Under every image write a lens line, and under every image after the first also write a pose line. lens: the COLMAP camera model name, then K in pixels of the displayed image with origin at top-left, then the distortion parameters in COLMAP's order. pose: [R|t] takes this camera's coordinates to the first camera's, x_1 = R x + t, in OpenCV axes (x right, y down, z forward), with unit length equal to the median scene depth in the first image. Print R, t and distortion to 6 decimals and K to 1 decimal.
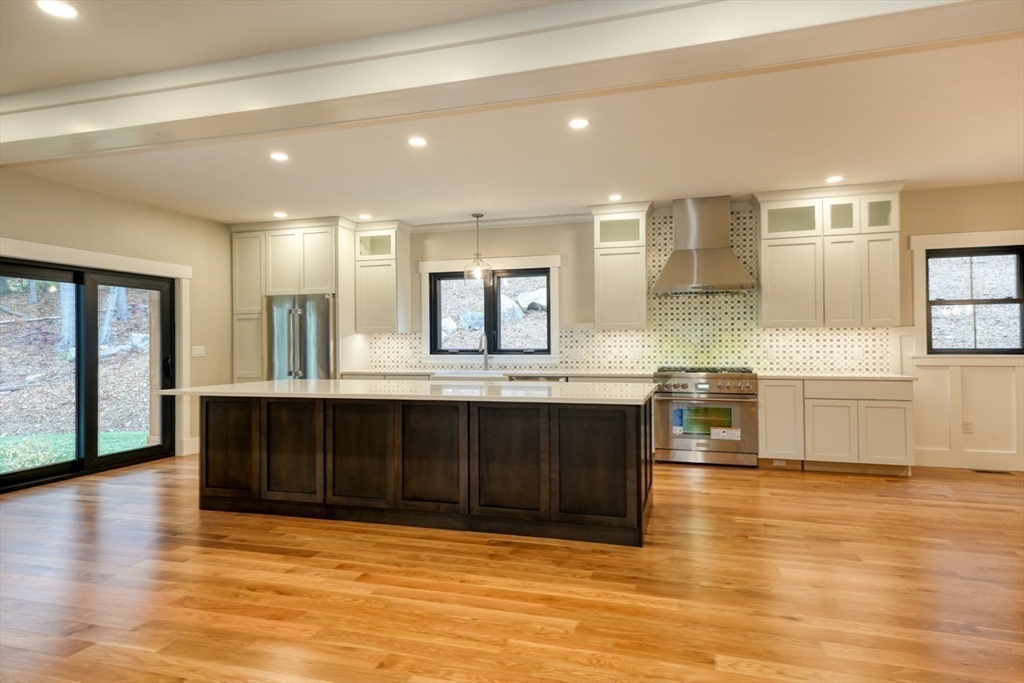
lens RADIAL K [[546.3, 0, 512.0], [0, 546.3, 341.5], [0, 0, 1]] dist [0.014554, -0.000321]
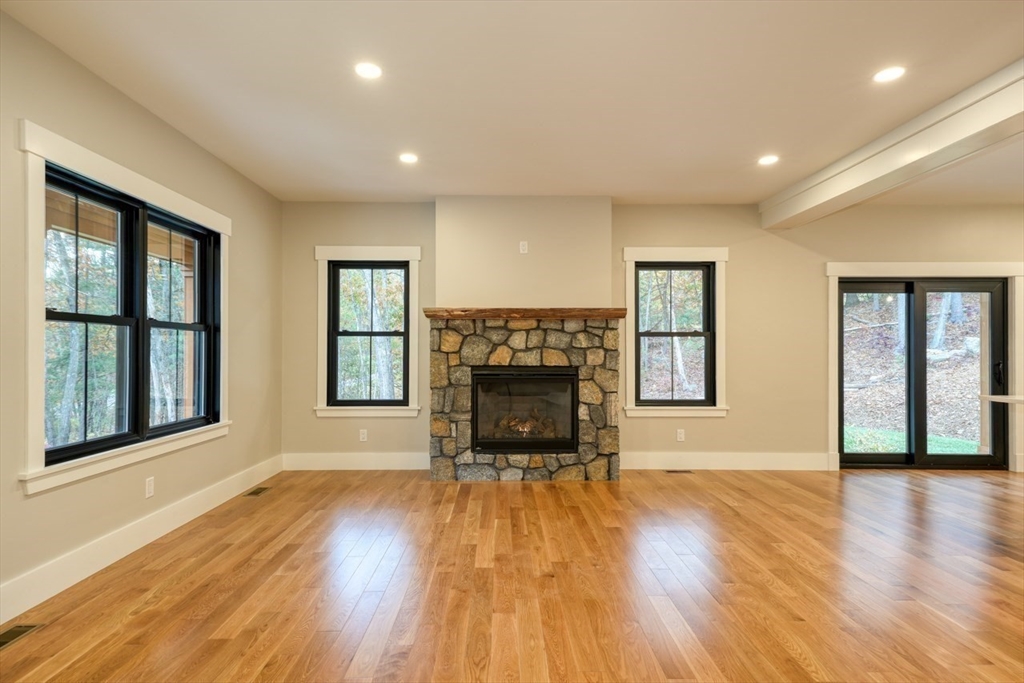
lens RADIAL K [[576.3, 0, 512.0], [0, 576.3, 341.5], [0, 0, 1]] dist [0.001984, -0.001249]
pose [[0.287120, -0.004531, -0.957884, 0.081789], [-0.002618, 0.999981, -0.005515, -0.000186], [0.957891, 0.004091, 0.287103, -0.081866]]
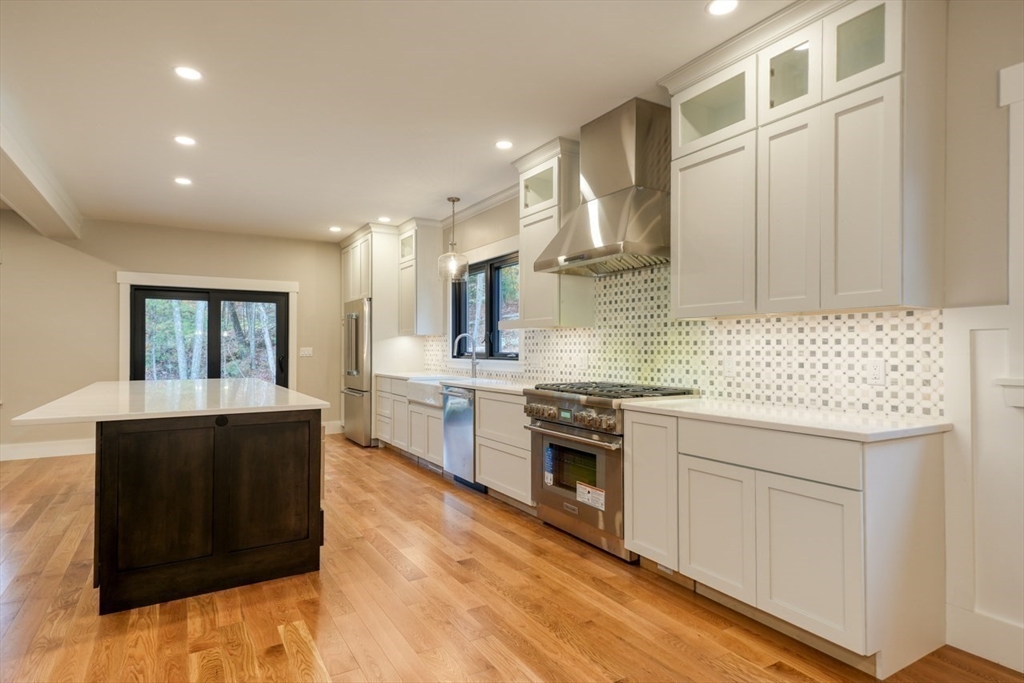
lens RADIAL K [[558.9, 0, 536.2], [0, 558.9, 349.5], [0, 0, 1]] dist [0.003497, -0.000169]
pose [[0.756523, 0.007264, -0.653927, 0.688060], [-0.003028, 0.999967, 0.007604, 0.001780], [0.653960, -0.003773, 0.756520, 0.454881]]
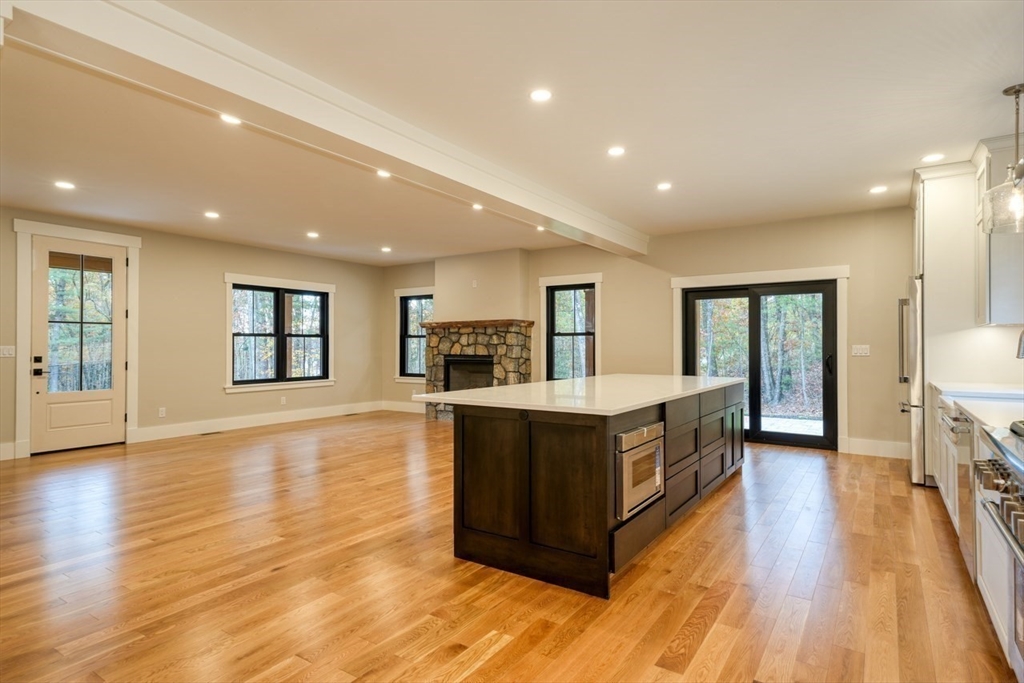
lens RADIAL K [[561.9, 0, 490.2], [0, 561.9, 345.4], [0, 0, 1]] dist [0.012515, -0.001068]
pose [[-0.326551, 0.004485, -0.945169, 0.656401], [0.004105, 0.999986, 0.003327, 0.003318], [0.945171, -0.002793, -0.326565, 0.802424]]
